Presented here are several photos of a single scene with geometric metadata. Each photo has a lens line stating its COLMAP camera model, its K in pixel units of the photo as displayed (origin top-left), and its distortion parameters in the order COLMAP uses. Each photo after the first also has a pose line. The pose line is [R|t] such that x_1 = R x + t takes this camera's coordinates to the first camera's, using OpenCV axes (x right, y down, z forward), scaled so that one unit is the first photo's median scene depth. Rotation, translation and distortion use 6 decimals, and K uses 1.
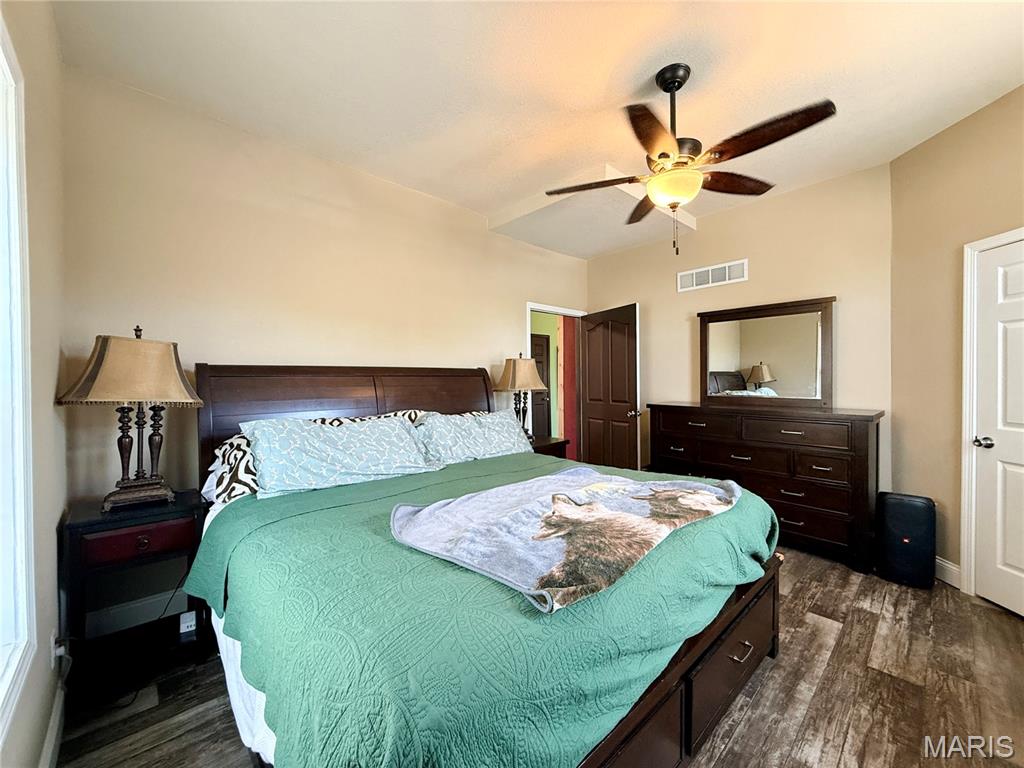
lens RADIAL K [[408.5, 0, 508.2], [0, 408.5, 375.2], [0, 0, 1]] dist [-0.000670, 0.000701]
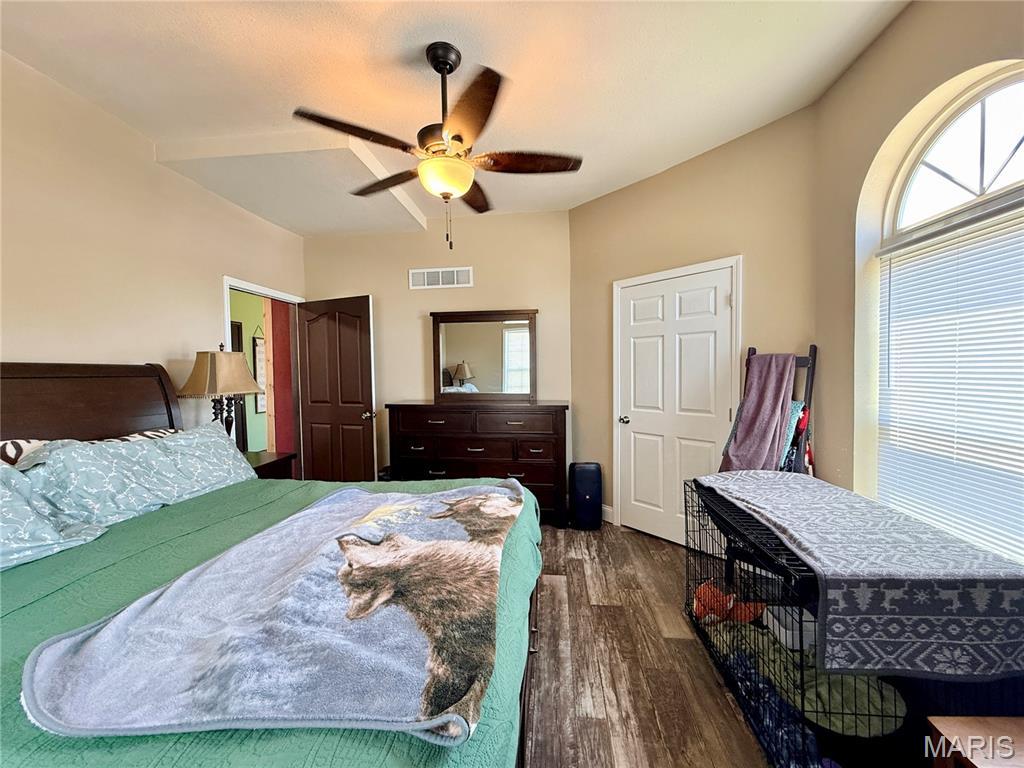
lens RADIAL K [[408.5, 0, 509.7], [0, 408.5, 380.3], [0, 0, 1]] dist [-0.000670, 0.000701]
pose [[0.754966, -0.014855, 0.655596, -0.103896], [0.000099, 0.999746, 0.022539, -0.010433], [-0.655764, -0.016951, 0.754776, 0.176509]]
